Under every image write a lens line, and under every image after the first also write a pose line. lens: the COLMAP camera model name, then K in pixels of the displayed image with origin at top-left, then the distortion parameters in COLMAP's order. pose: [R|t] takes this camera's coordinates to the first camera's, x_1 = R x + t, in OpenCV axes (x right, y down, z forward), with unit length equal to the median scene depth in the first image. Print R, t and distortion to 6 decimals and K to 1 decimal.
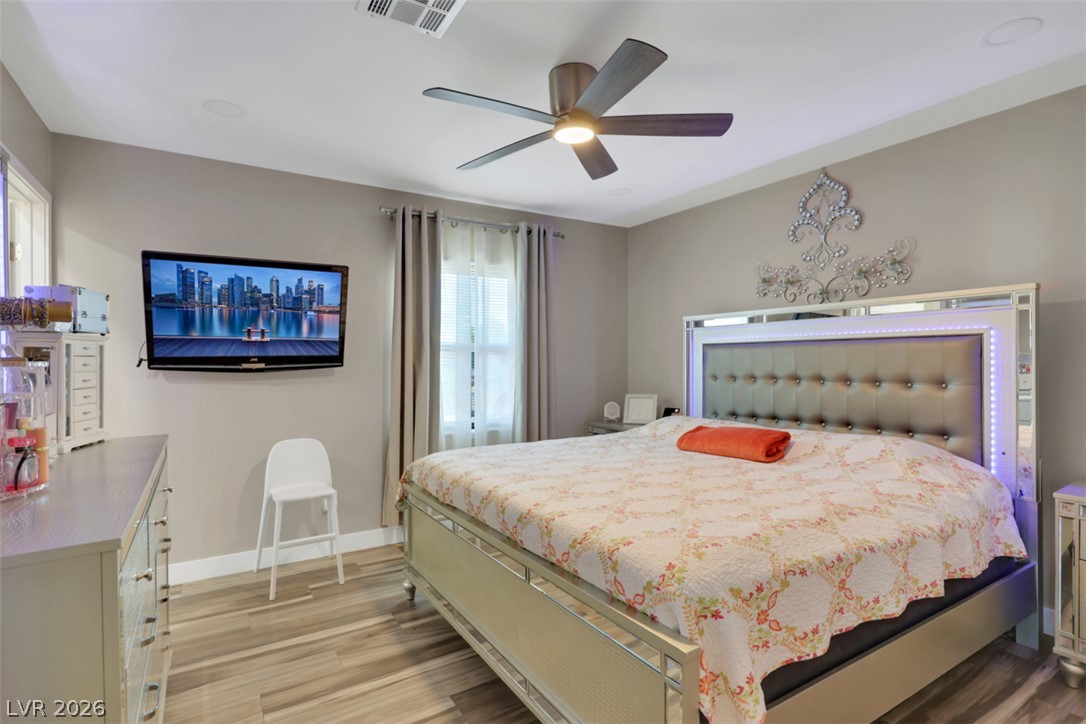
lens RADIAL K [[544.2, 0, 548.7], [0, 544.2, 362.3], [0, 0, 1]] dist [0.001775, 0.000171]
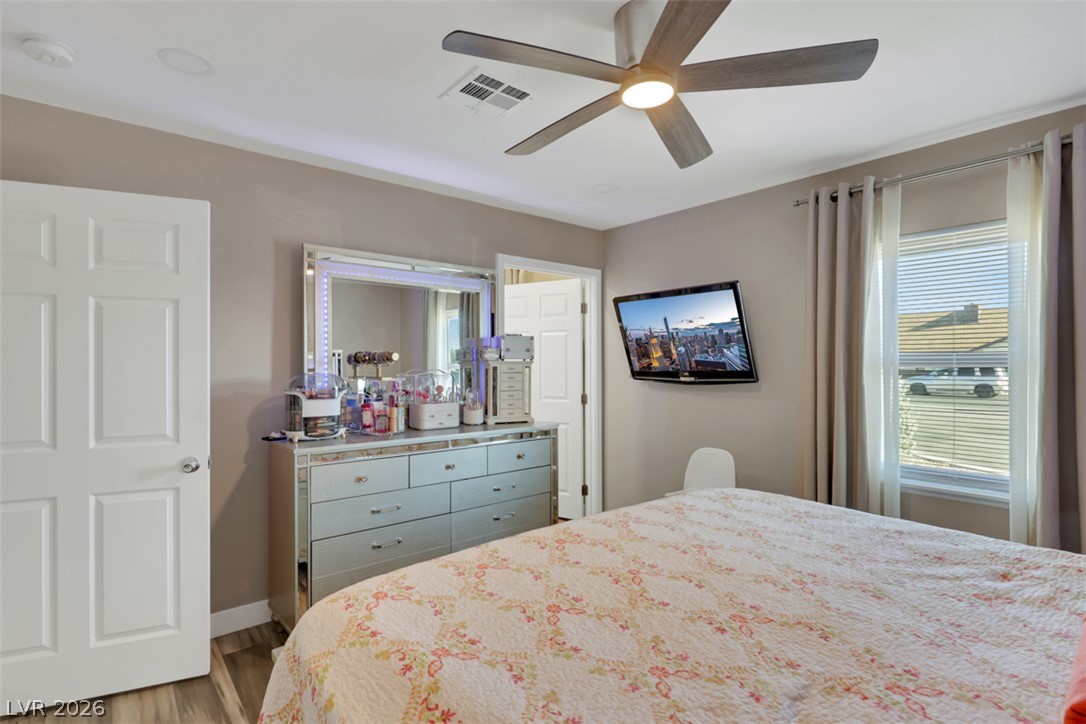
lens RADIAL K [[525.7, 0, 543.0], [0, 525.7, 362.0], [0, 0, 1]] dist [-0.000376, -0.000018]
pose [[0.135726, 0.007642, -0.990717, 1.140089], [-0.007409, 0.999950, 0.006698, -0.074730], [0.990719, 0.006431, 0.135776, 1.127385]]
